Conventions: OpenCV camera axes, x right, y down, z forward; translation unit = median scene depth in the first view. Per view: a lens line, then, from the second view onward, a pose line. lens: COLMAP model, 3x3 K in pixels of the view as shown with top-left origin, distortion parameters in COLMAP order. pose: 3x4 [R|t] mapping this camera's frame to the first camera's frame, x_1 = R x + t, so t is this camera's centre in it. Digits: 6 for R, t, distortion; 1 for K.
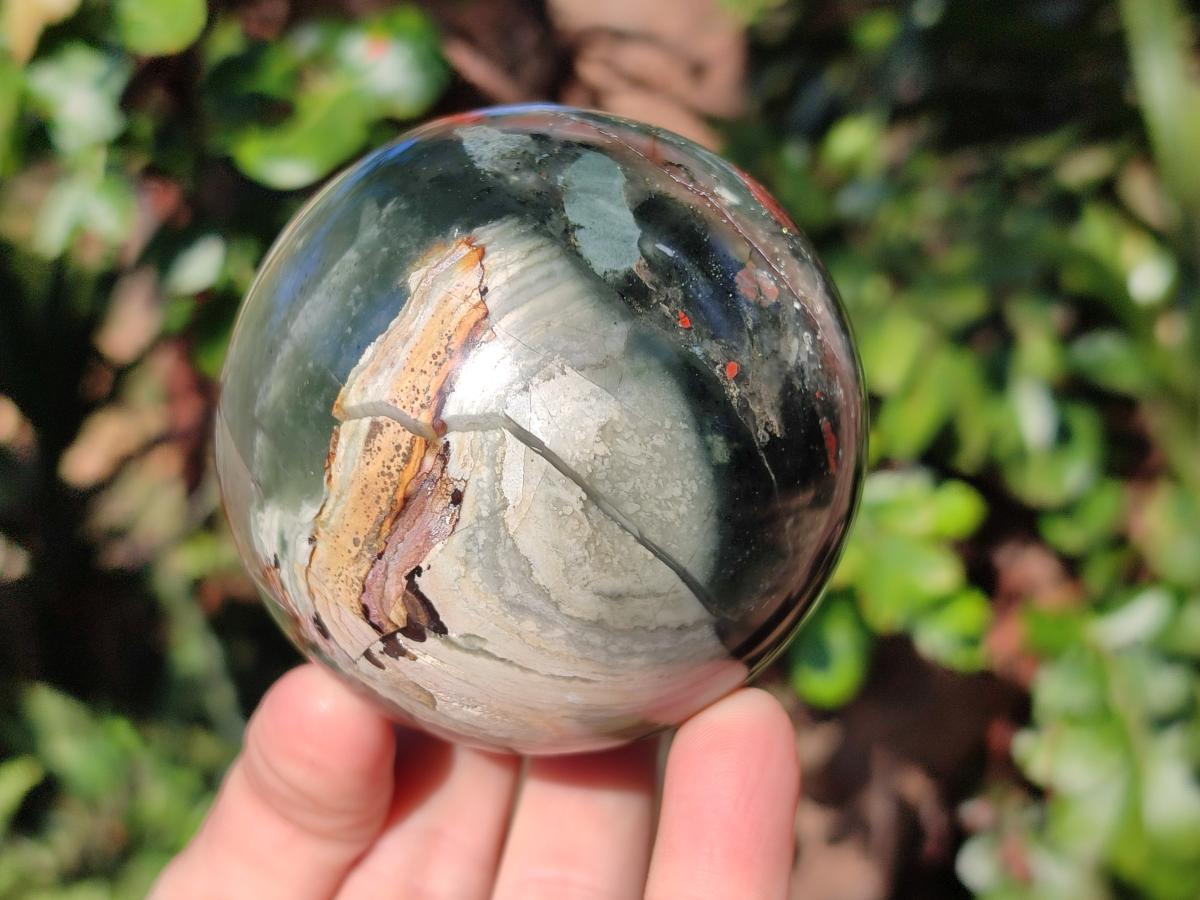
lens RADIAL K [[1793.9, 0, 600.0], [0, 1793.9, 450.0], [0, 0, 1]] dist [0.329102, -1.931584]
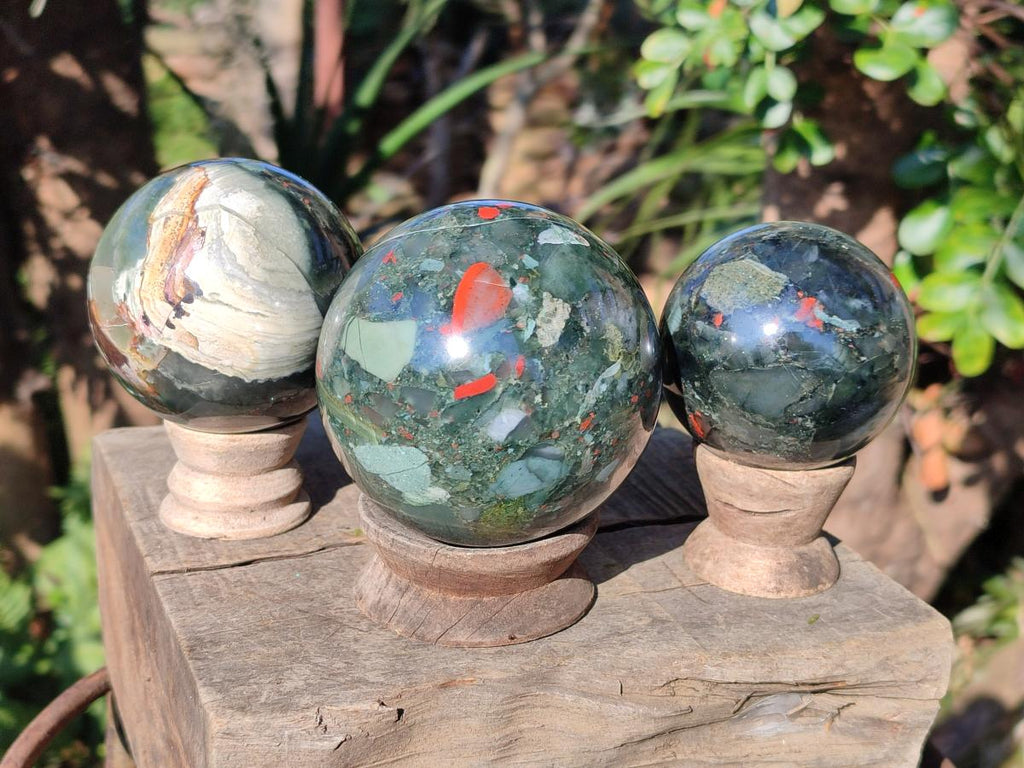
lens RADIAL K [[1530.8, 0, 512.0], [0, 1530.8, 384.0], [0, 0, 1]] dist [0.329102, -1.931584]
pose [[0.971279, -0.082568, 0.223157, -0.157472], [0.191655, 0.827288, -0.528075, 1.403956], [-0.141013, 0.555677, 0.819352, -0.713582]]
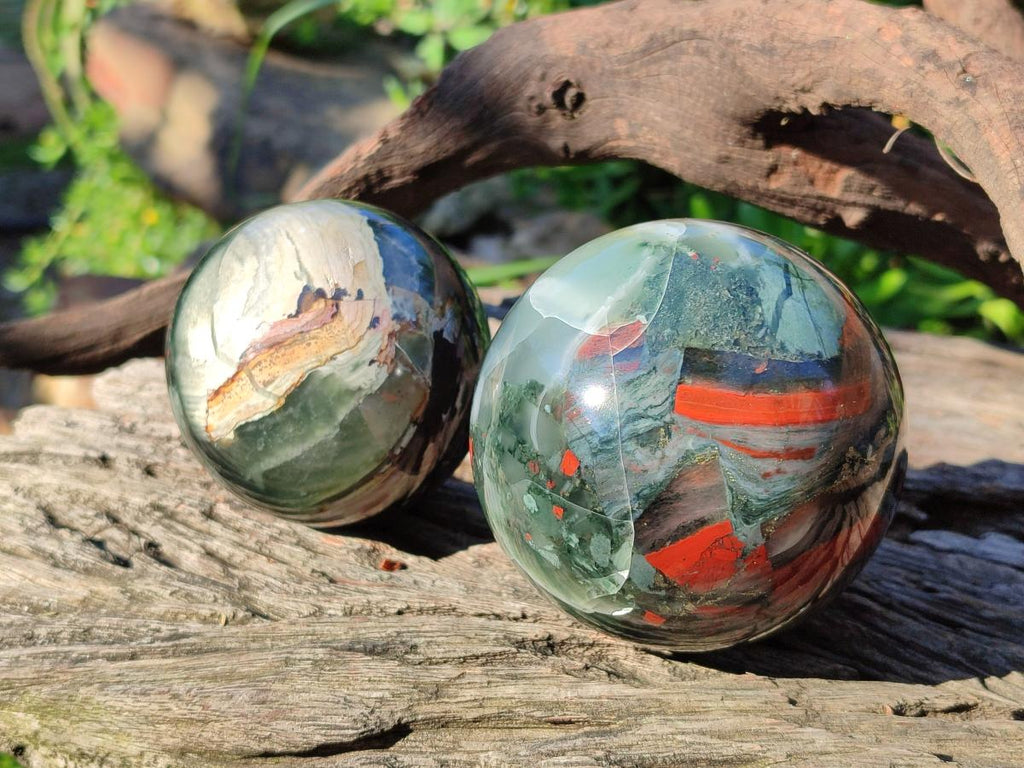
lens RADIAL K [[1530.8, 0, 512.0], [0, 1530.8, 384.0], [0, 0, 1]] dist [0.329102, -1.931584]
pose [[-0.663570, -0.519919, 0.537921, -1.263015], [0.470034, -0.849139, -0.240896, 0.547380], [0.582016, 0.092990, 0.807843, -0.277058]]
